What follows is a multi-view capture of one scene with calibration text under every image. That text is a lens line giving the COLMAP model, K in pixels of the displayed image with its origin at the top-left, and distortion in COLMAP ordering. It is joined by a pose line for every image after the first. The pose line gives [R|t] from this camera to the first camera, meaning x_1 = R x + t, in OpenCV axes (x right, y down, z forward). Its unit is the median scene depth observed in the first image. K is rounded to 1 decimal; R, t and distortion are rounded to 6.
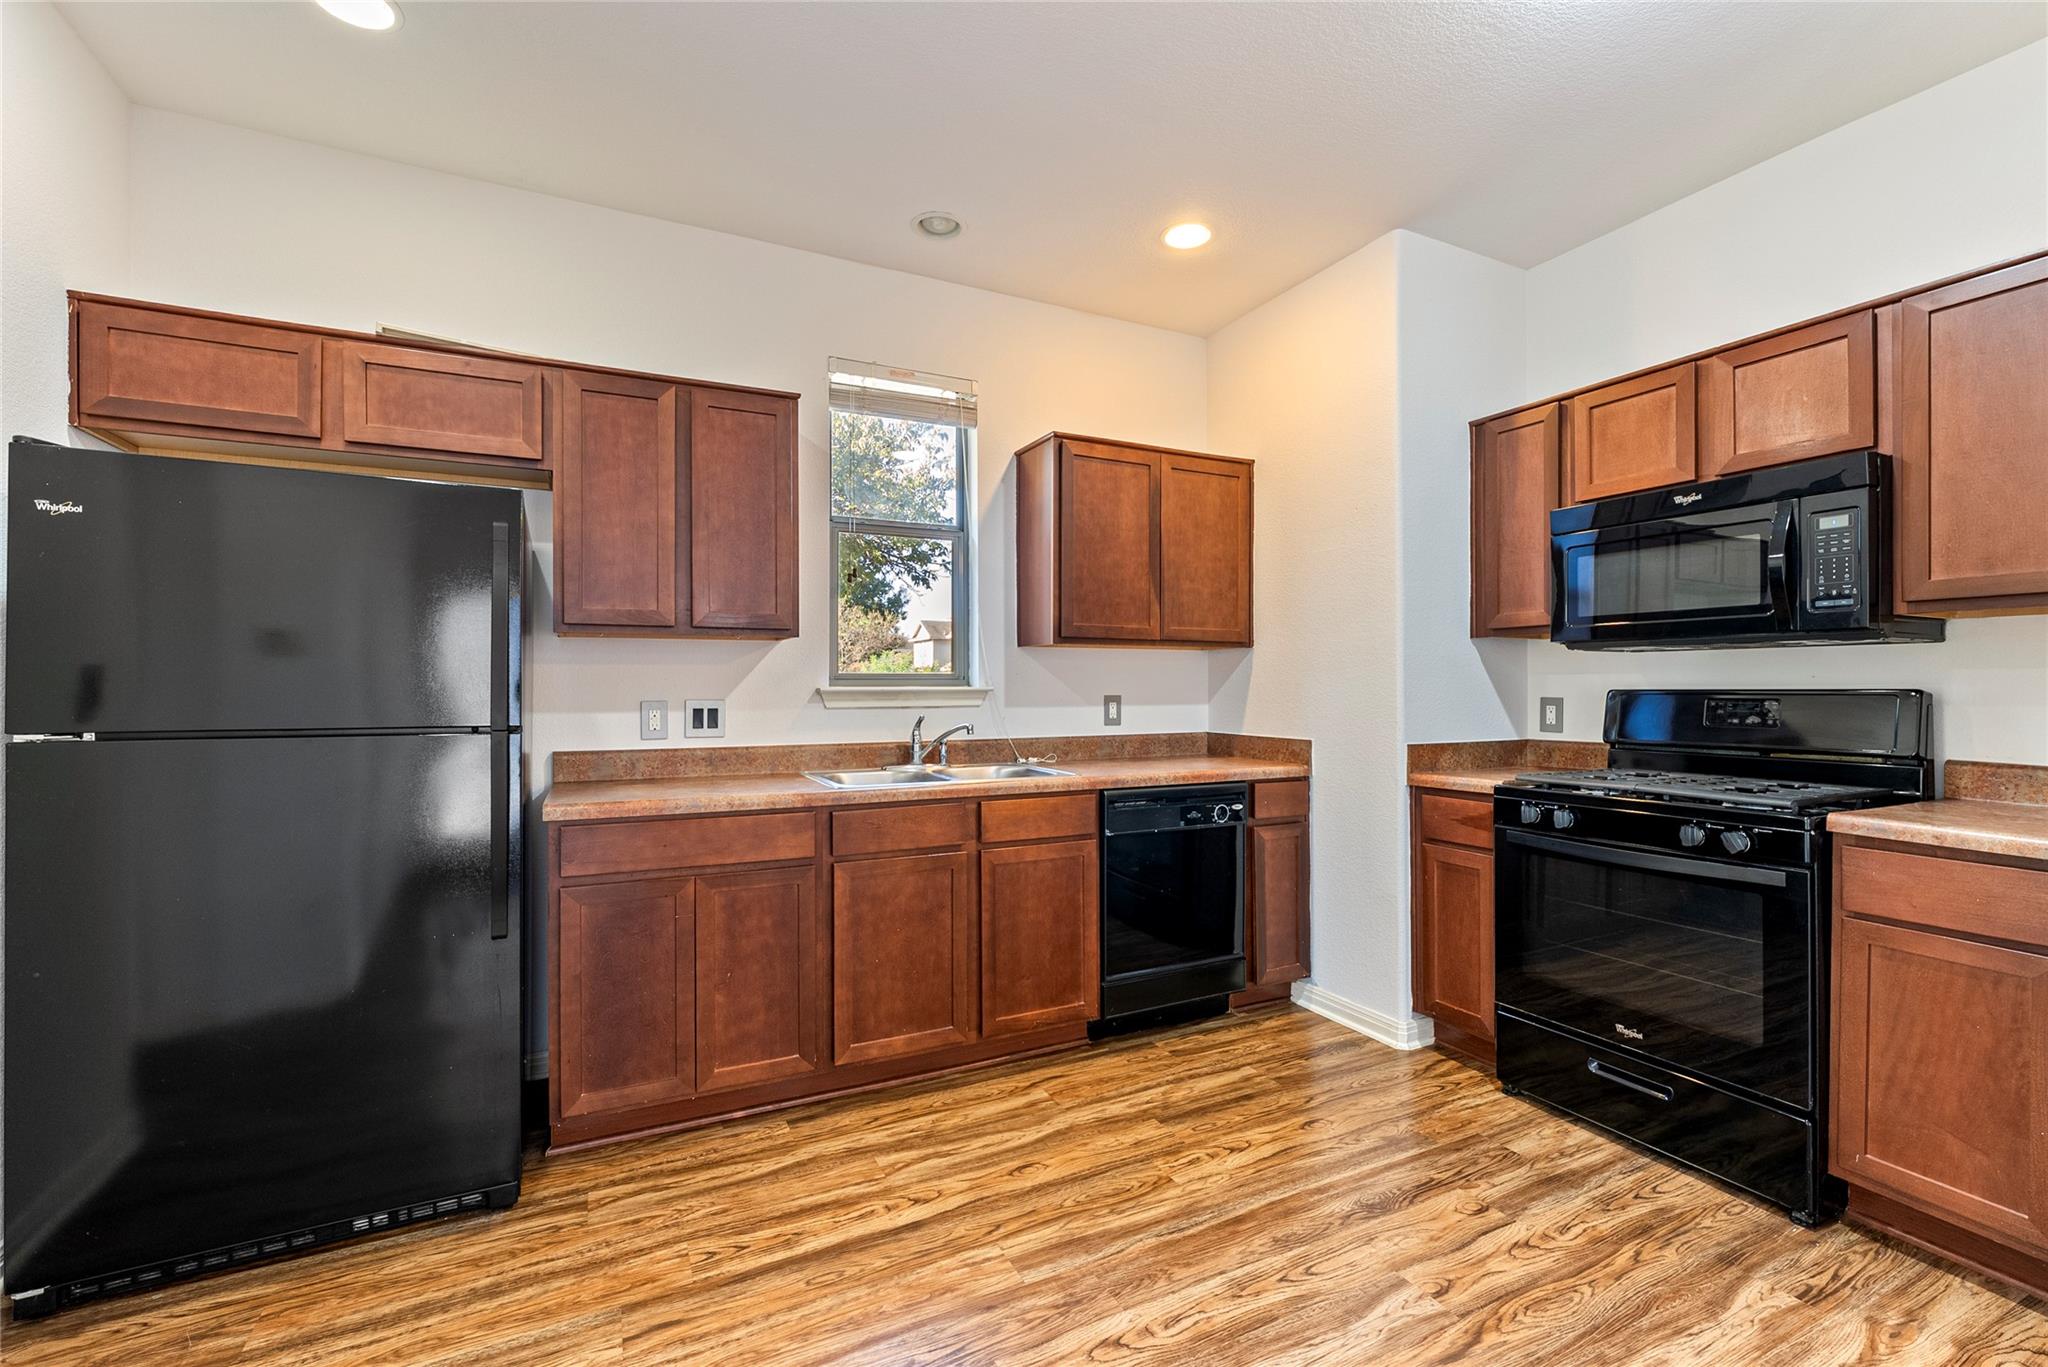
lens RADIAL K [[872.0, 0, 1022.9], [0, 872.0, 684.7], [0, 0, 1]] dist [-0.001576, -0.000263]
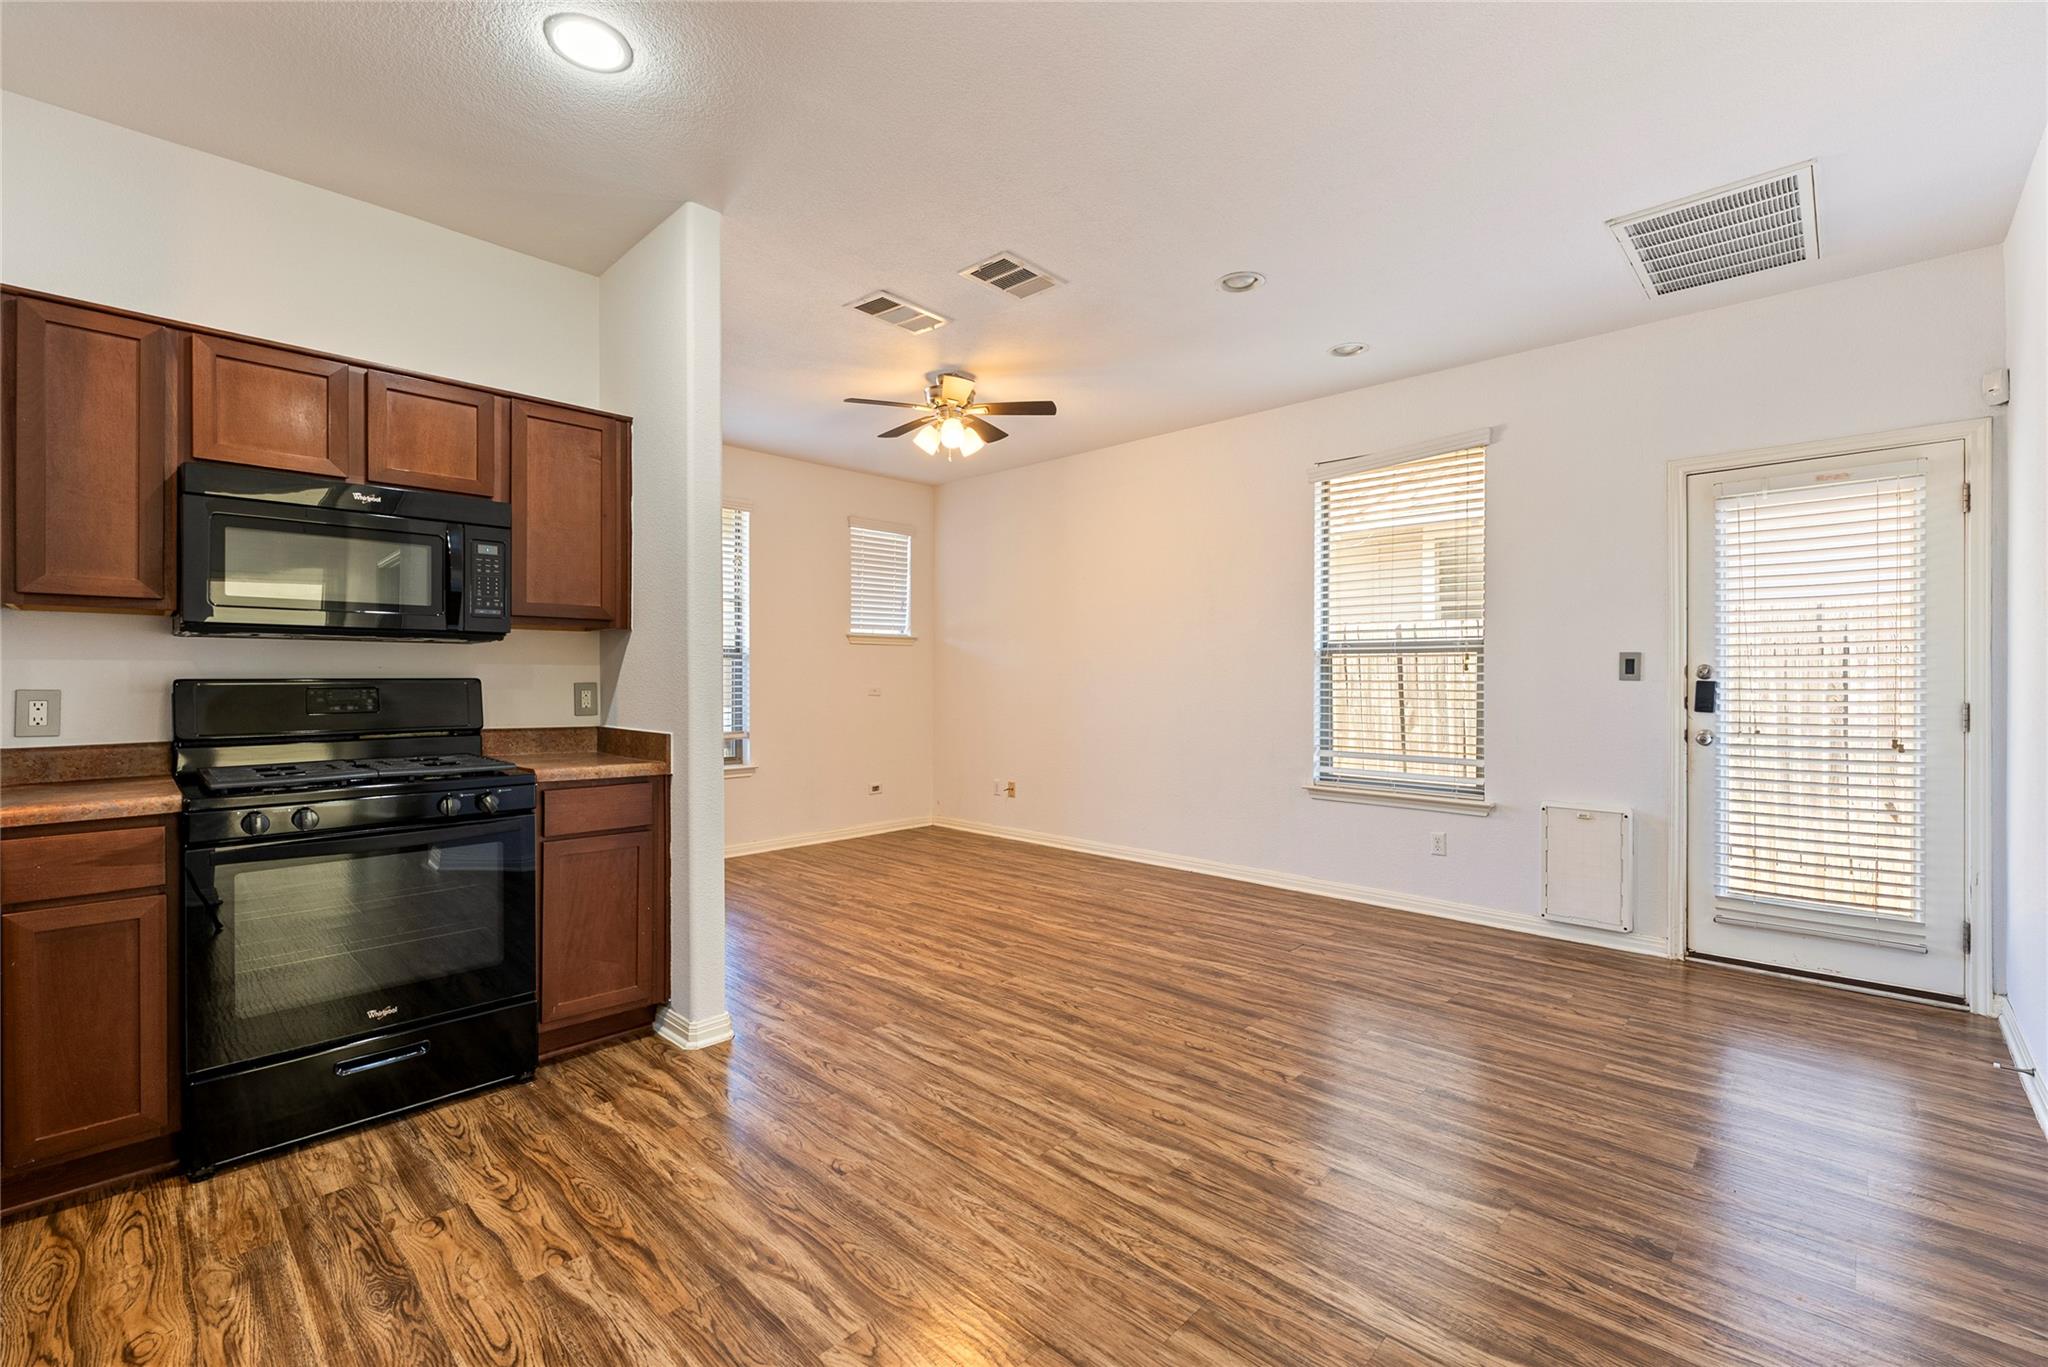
lens RADIAL K [[872.0, 0, 1022.5], [0, 872.0, 678.5], [0, 0, 1]] dist [-0.001576, -0.000263]
pose [[-0.343695, -0.000514, 0.939081, -0.484860], [-0.002974, 0.999995, -0.000541, 0.003014], [-0.939077, -0.002979, -0.343695, 0.592135]]
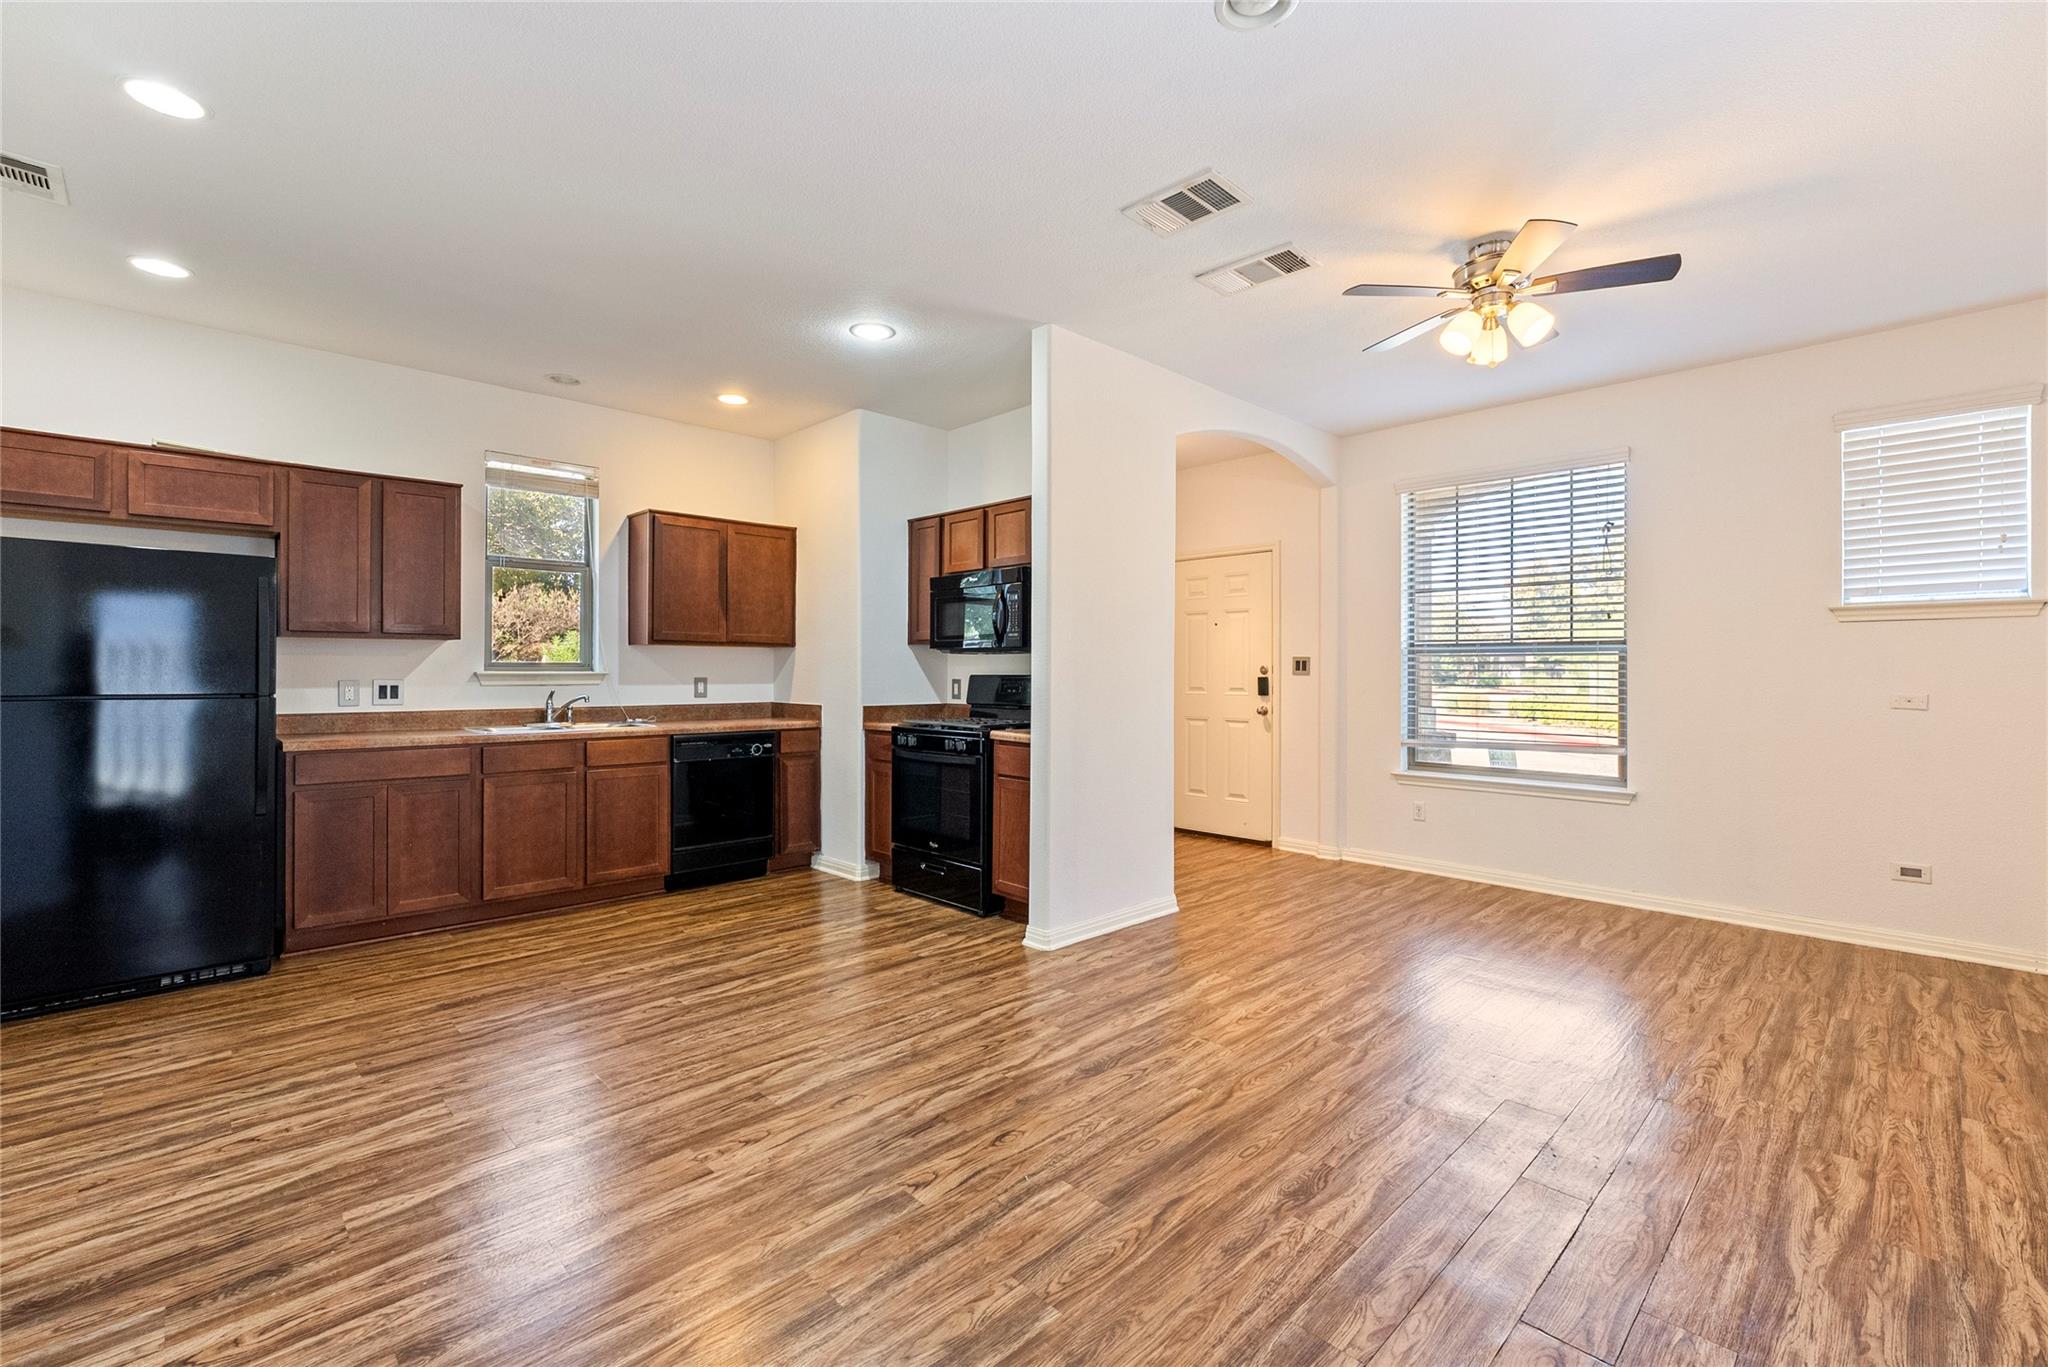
lens RADIAL K [[872.0, 0, 1022.1], [0, 872.0, 667.1], [0, 0, 1]] dist [-0.001576, -0.000263]
pose [[0.950264, 0.005840, 0.311390, 0.240482], [-0.005289, 0.999983, -0.002615, -0.006942], [-0.311400, 0.000838, 0.950279, -0.900256]]
